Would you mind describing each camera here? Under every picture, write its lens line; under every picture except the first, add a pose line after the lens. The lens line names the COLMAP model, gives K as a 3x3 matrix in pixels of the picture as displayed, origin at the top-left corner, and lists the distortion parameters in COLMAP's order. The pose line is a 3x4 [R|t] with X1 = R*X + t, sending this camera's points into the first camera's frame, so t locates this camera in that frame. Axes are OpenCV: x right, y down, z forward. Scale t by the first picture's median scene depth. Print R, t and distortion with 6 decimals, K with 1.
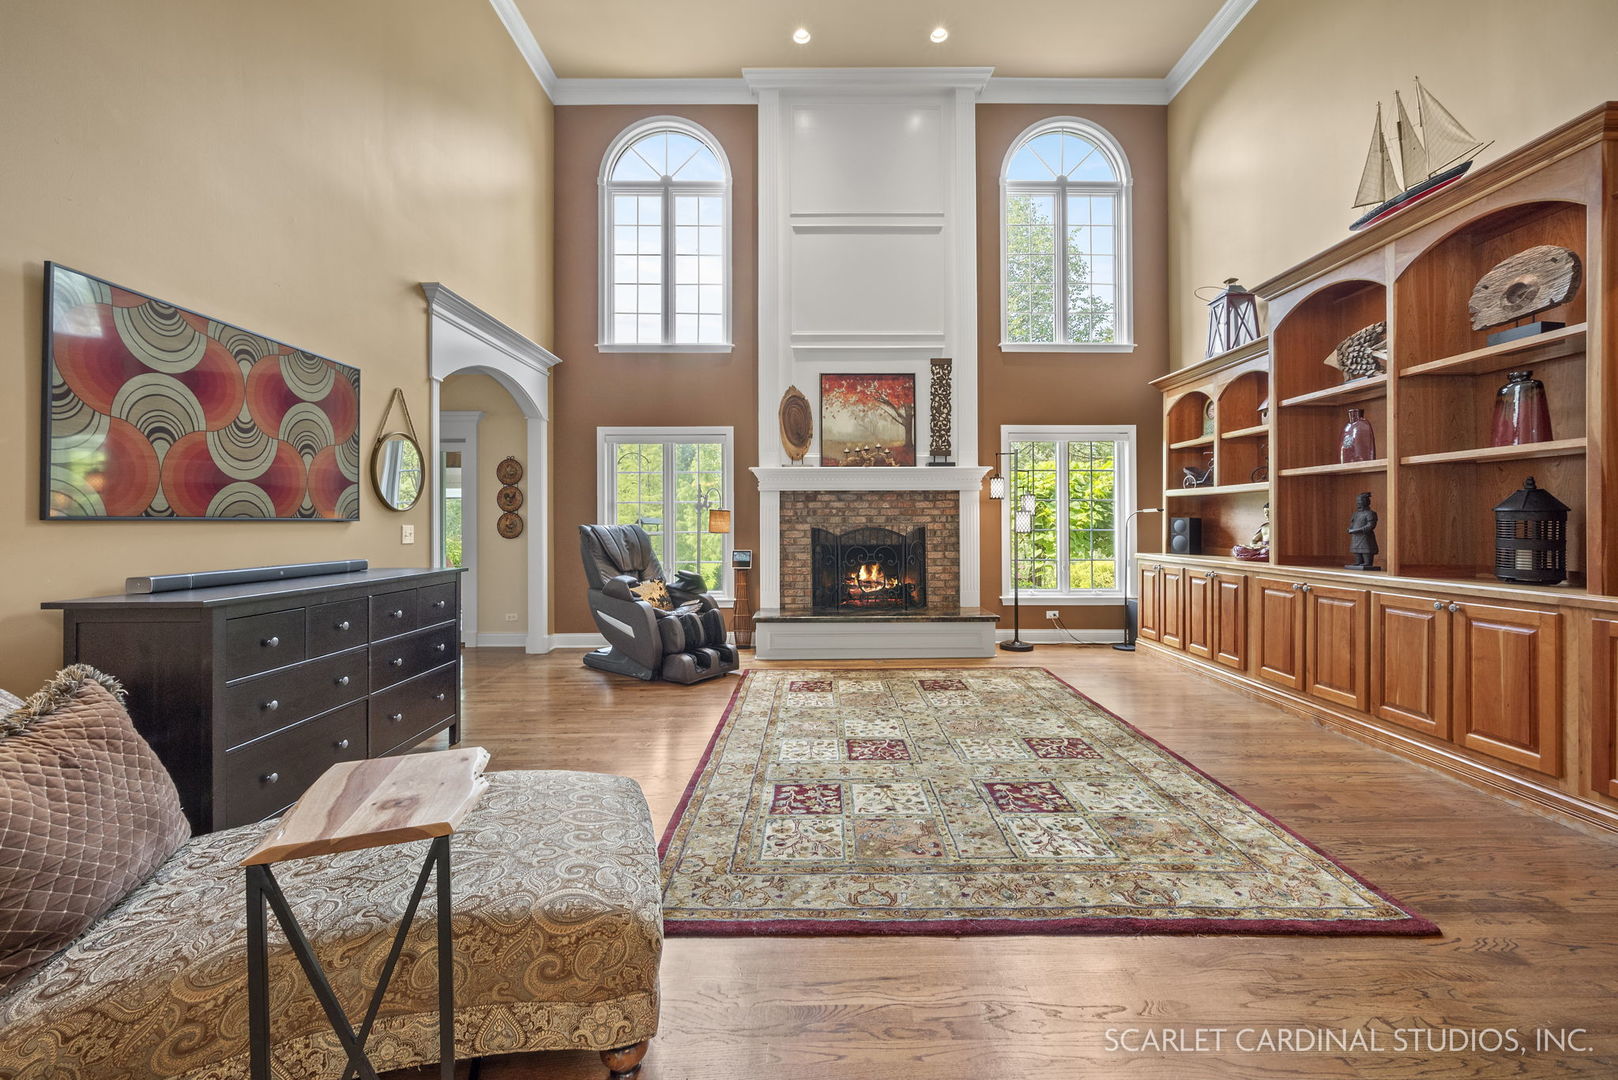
lens RADIAL K [[645.3, 0, 807.4], [0, 645.3, 535.2], [0, 0, 1]] dist [0.000702, -0.000023]
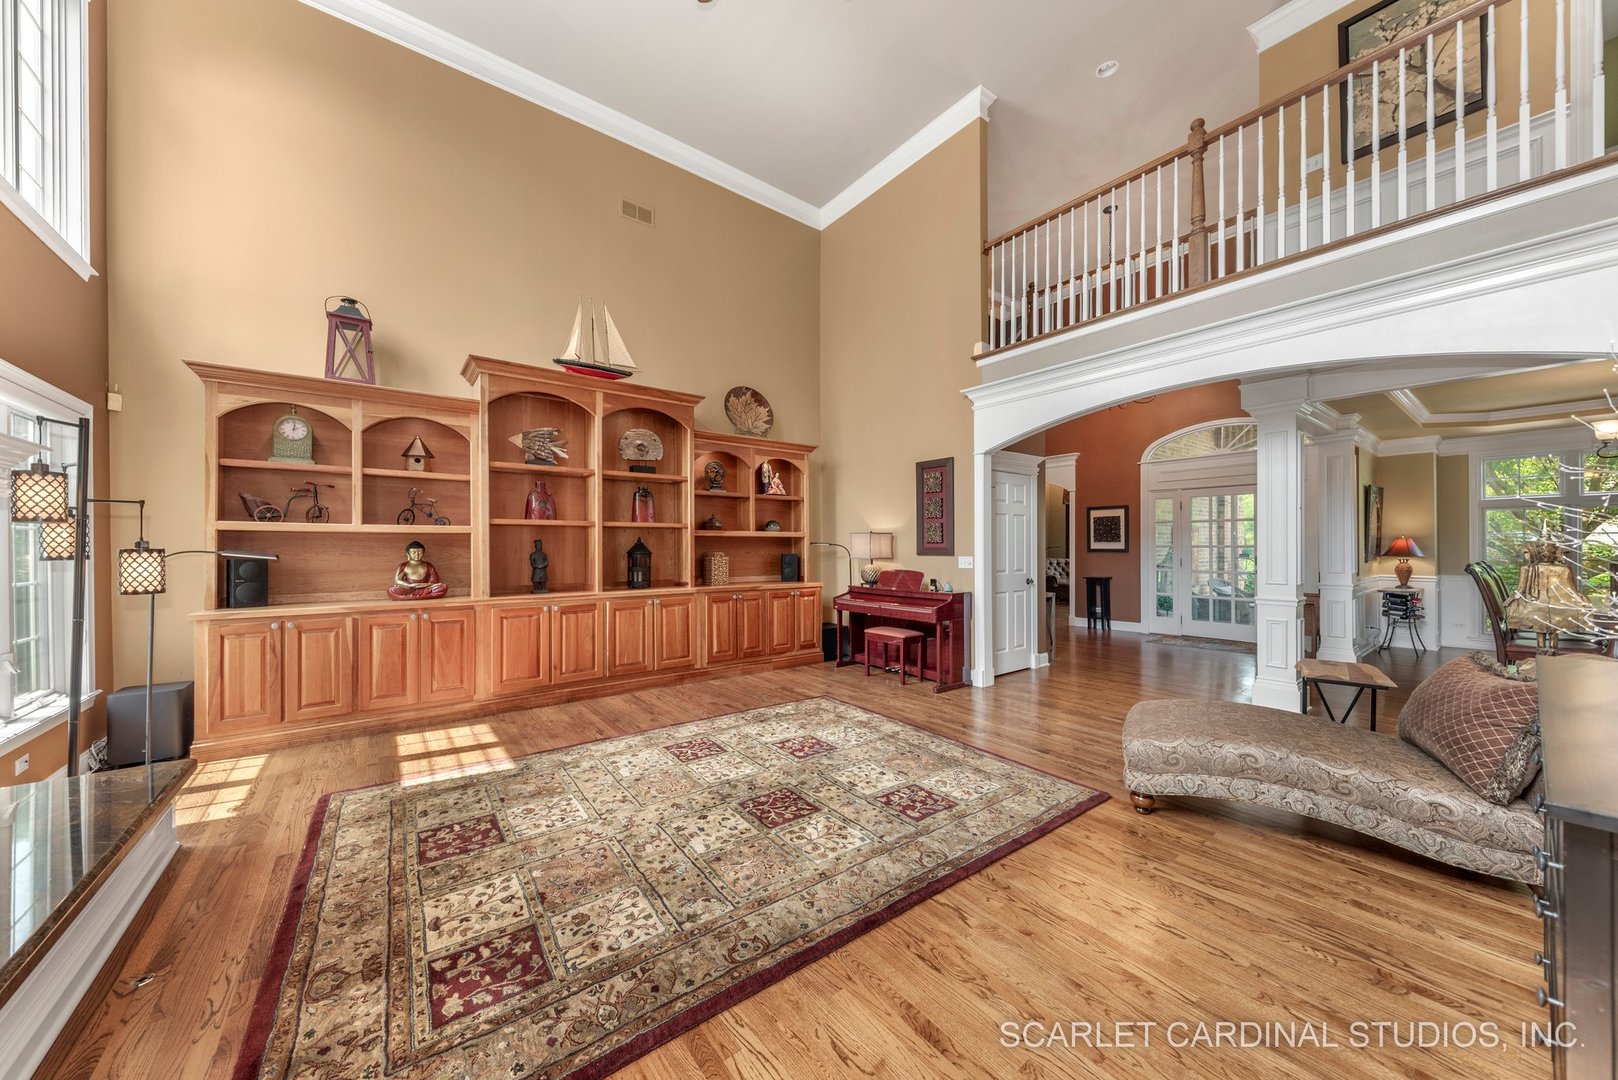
lens RADIAL K [[561.8, 0, 801.8], [0, 561.8, 544.0], [0, 0, 1]] dist [-0.000177, -0.000027]
pose [[-0.607363, 0.005860, 0.794403, -0.677816], [0.011554, 0.999932, 0.001458, -0.066639], [-0.794340, 0.010064, -0.607390, 1.742933]]
